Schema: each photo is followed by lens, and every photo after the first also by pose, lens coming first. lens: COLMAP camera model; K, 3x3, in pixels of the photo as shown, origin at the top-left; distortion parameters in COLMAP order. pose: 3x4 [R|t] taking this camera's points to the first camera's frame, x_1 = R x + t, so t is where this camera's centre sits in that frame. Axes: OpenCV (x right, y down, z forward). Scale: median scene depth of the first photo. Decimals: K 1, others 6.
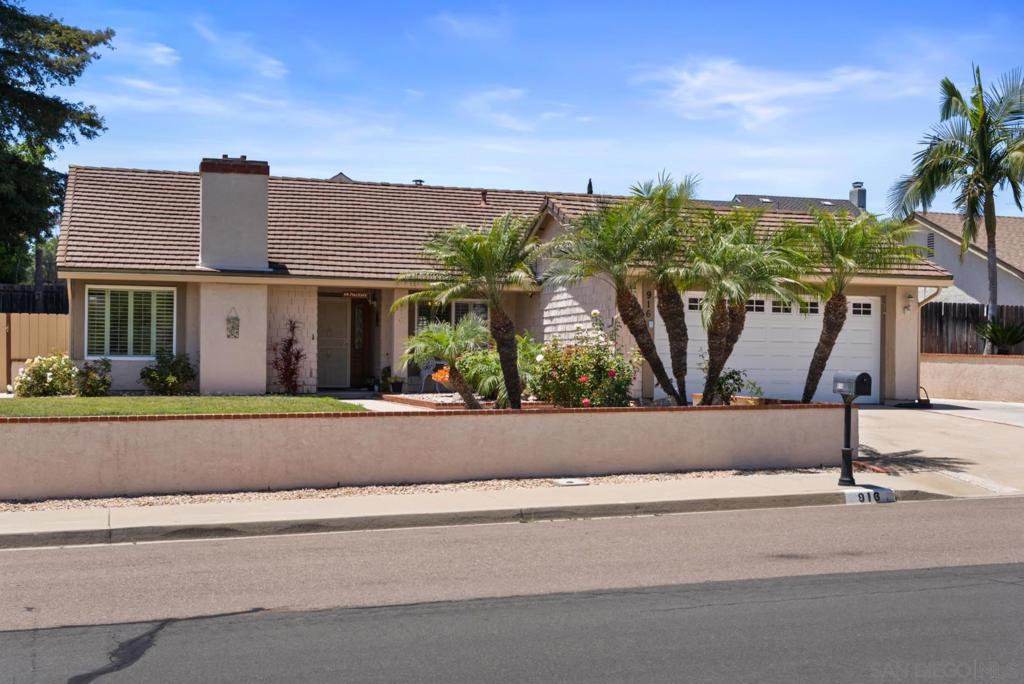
lens RADIAL K [[1301.6, 0, 512.0], [0, 1301.6, 342.0], [0, 0, 1]] dist [0.115108, -0.000556]
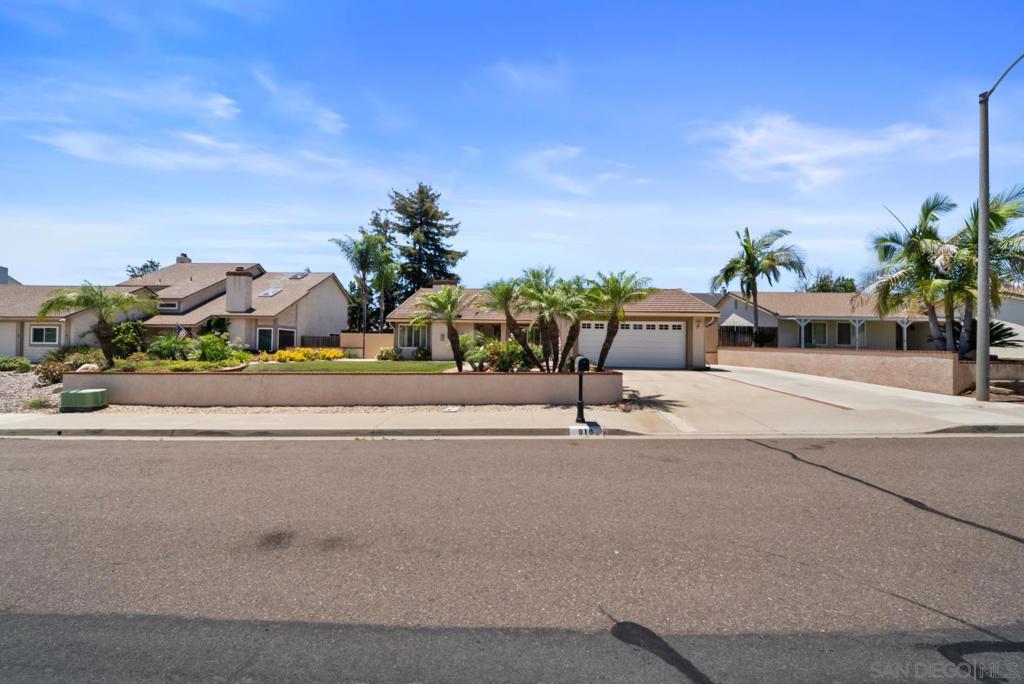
lens RADIAL K [[353.8, 0, 510.3], [0, 353.8, 341.7], [0, 0, 1]] dist [-0.004531, 0.000097]
pose [[0.936528, -0.003177, -0.350577, 0.193180], [0.002737, 0.999995, -0.001750, -0.000586], [0.350581, 0.000679, 0.936532, 0.281585]]
